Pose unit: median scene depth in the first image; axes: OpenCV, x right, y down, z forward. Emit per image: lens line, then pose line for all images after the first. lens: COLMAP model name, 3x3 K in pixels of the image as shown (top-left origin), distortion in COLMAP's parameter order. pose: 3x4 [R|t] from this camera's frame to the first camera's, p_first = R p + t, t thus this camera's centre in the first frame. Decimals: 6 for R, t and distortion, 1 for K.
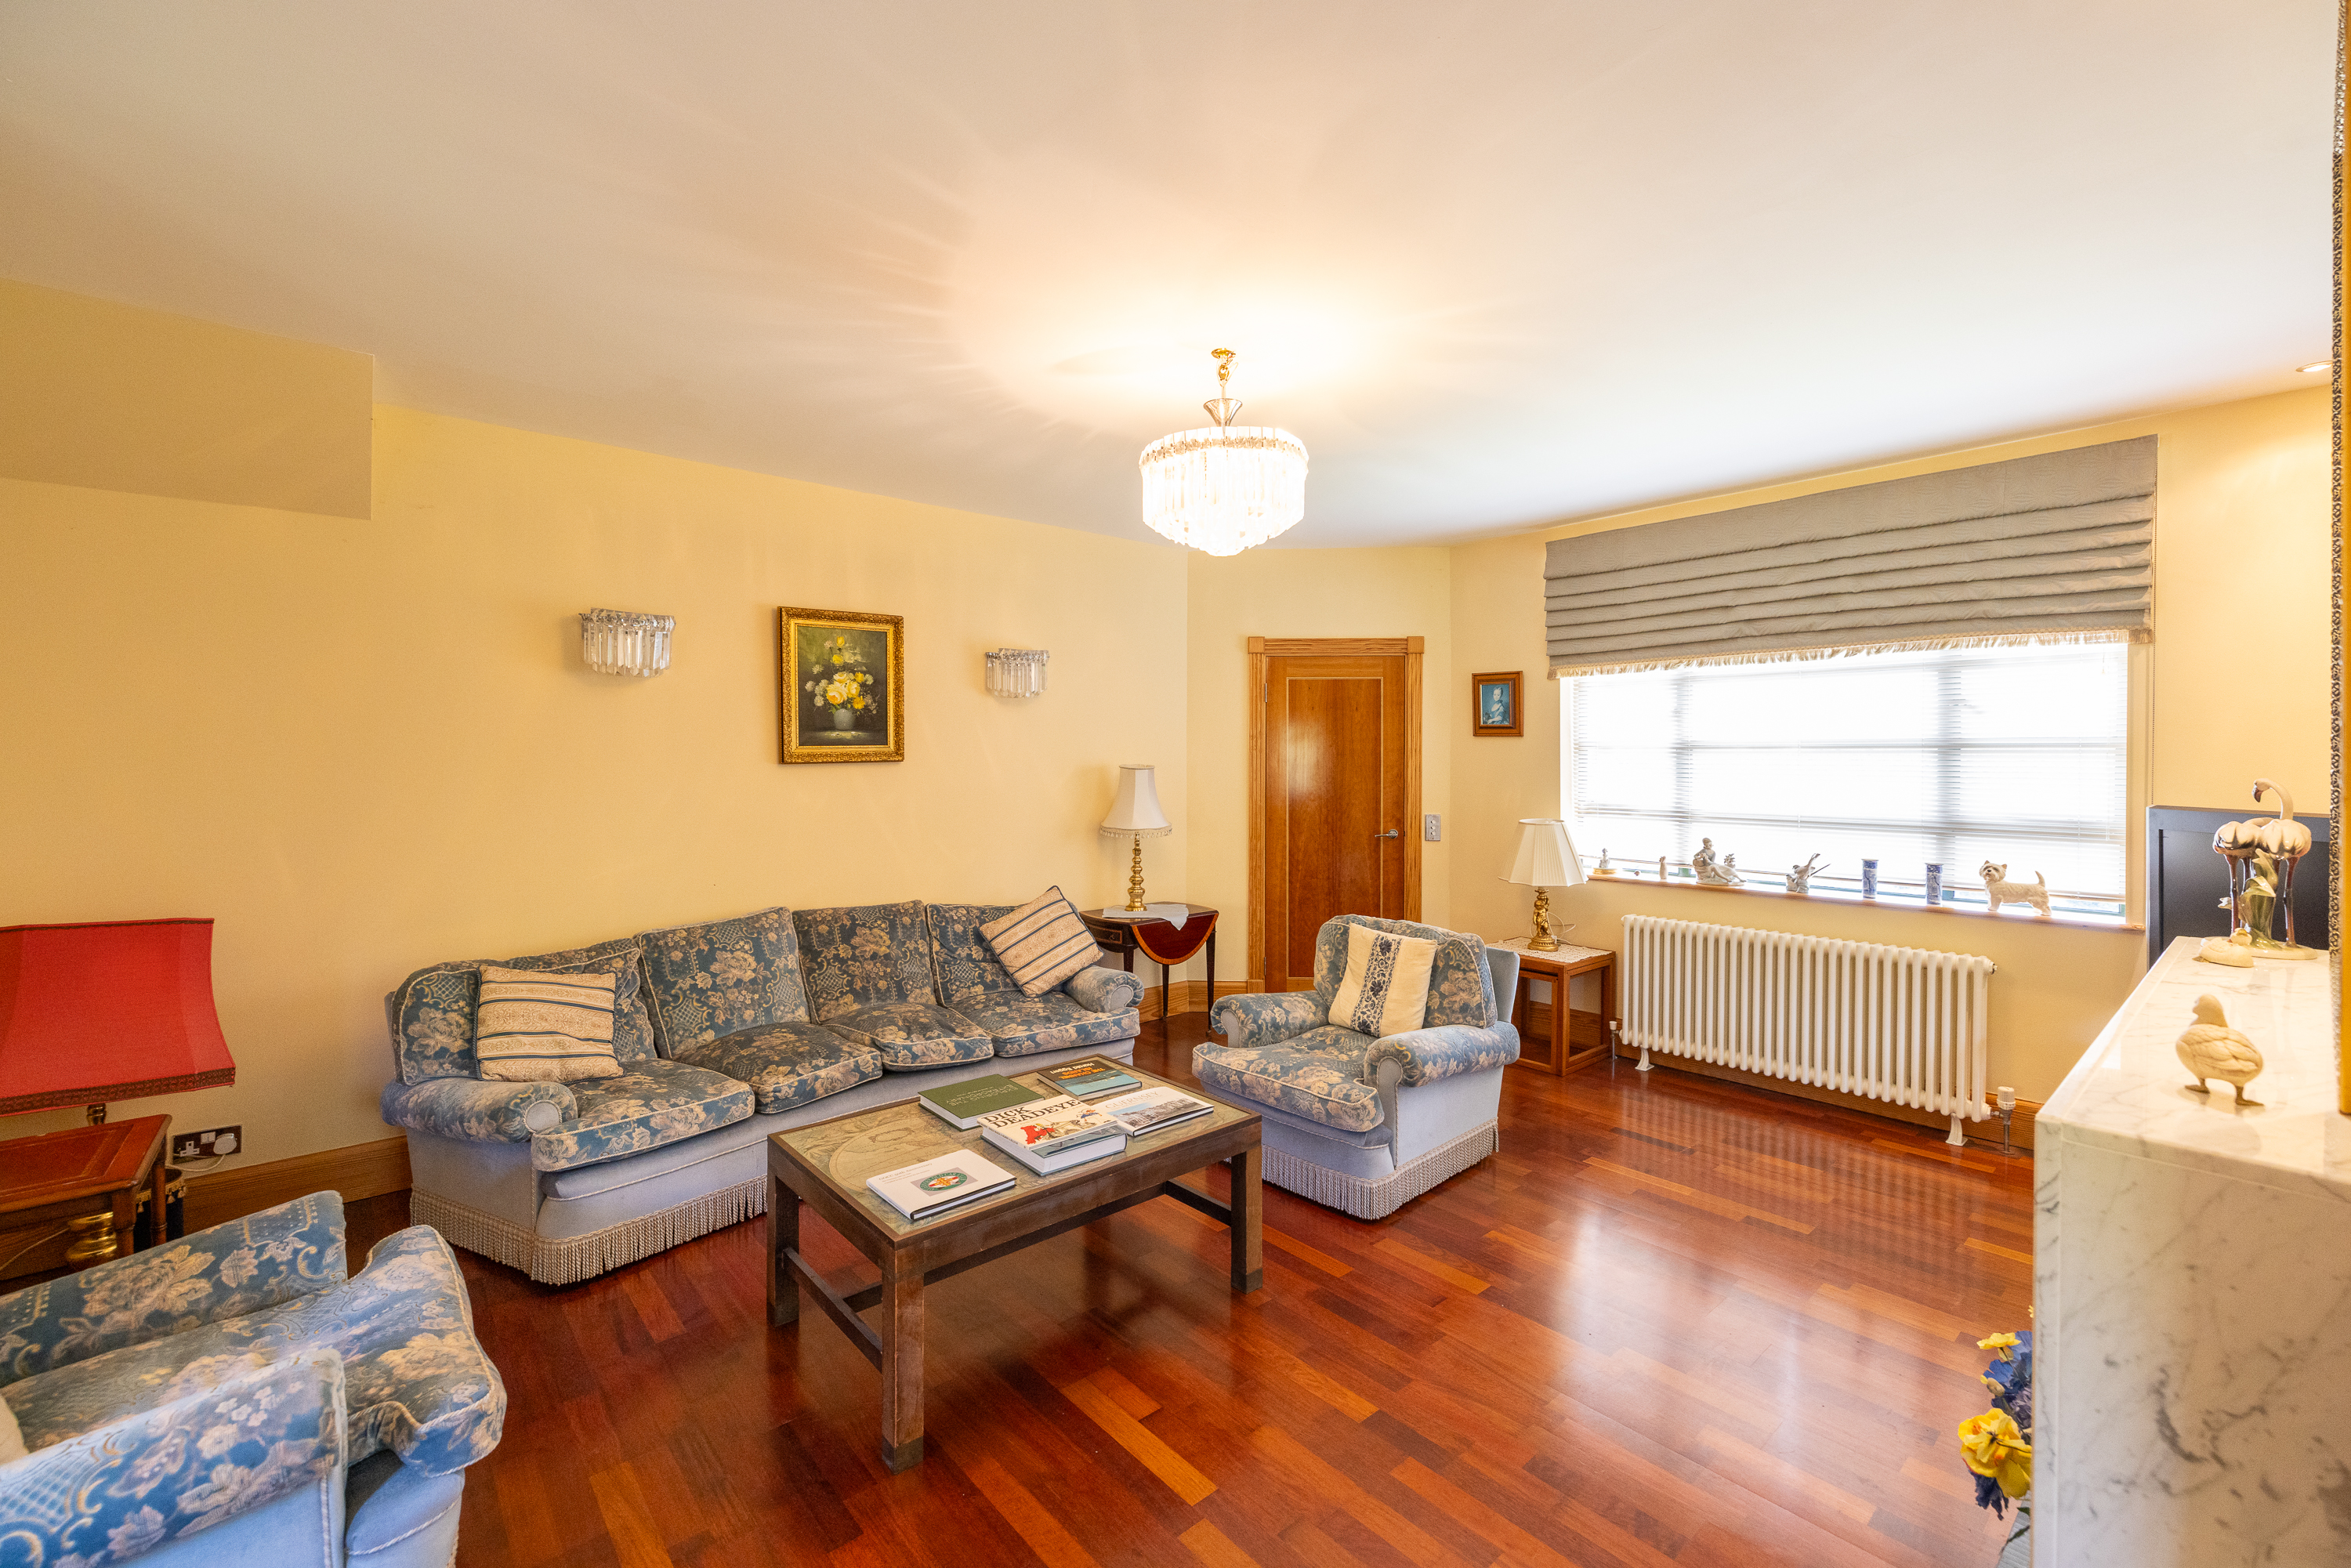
lens RADIAL K [[989.2, 0, 1182.8], [0, 989.2, 780.3], [0, 0, 1]] dist [0.001205, 0.000432]
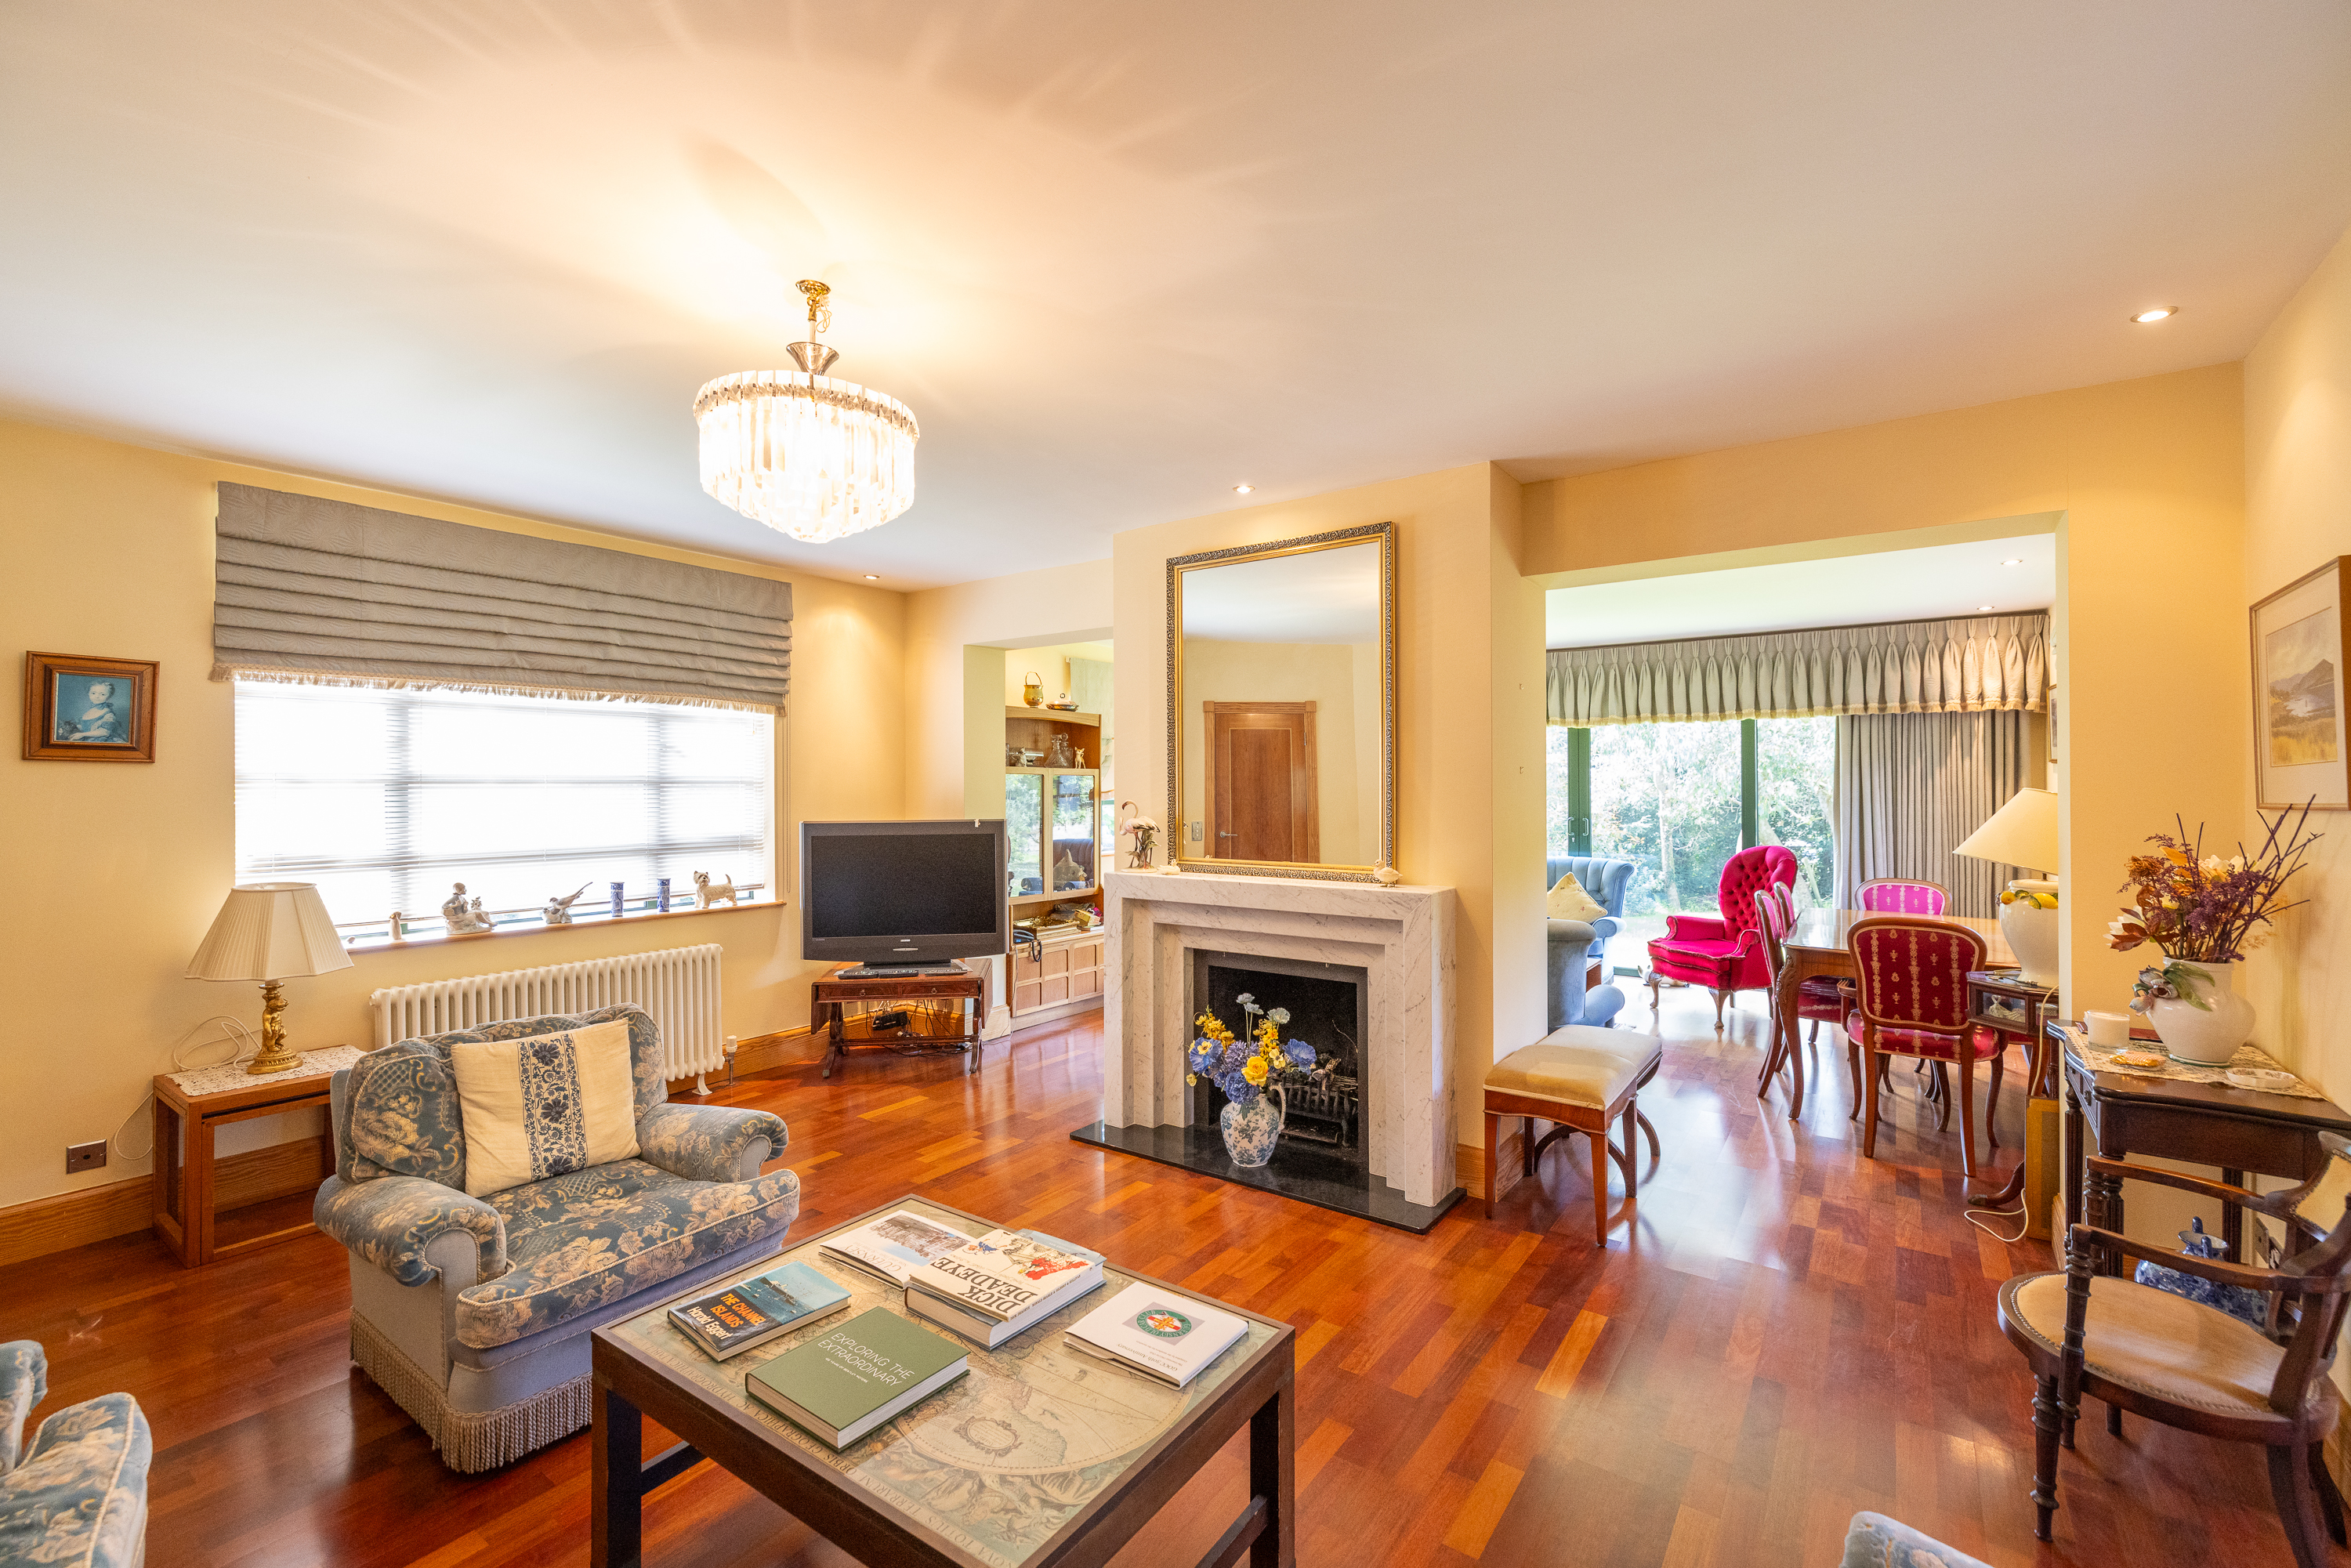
lens RADIAL K [[989.2, 0, 1182.8], [0, 989.2, 780.3], [0, 0, 1]] dist [0.001205, 0.000432]
pose [[-0.233359, 0.009626, 0.972343, -0.548498], [0.031517, 0.999500, -0.002331, -0.013106], [-0.971880, 0.030102, -0.233546, 0.624545]]
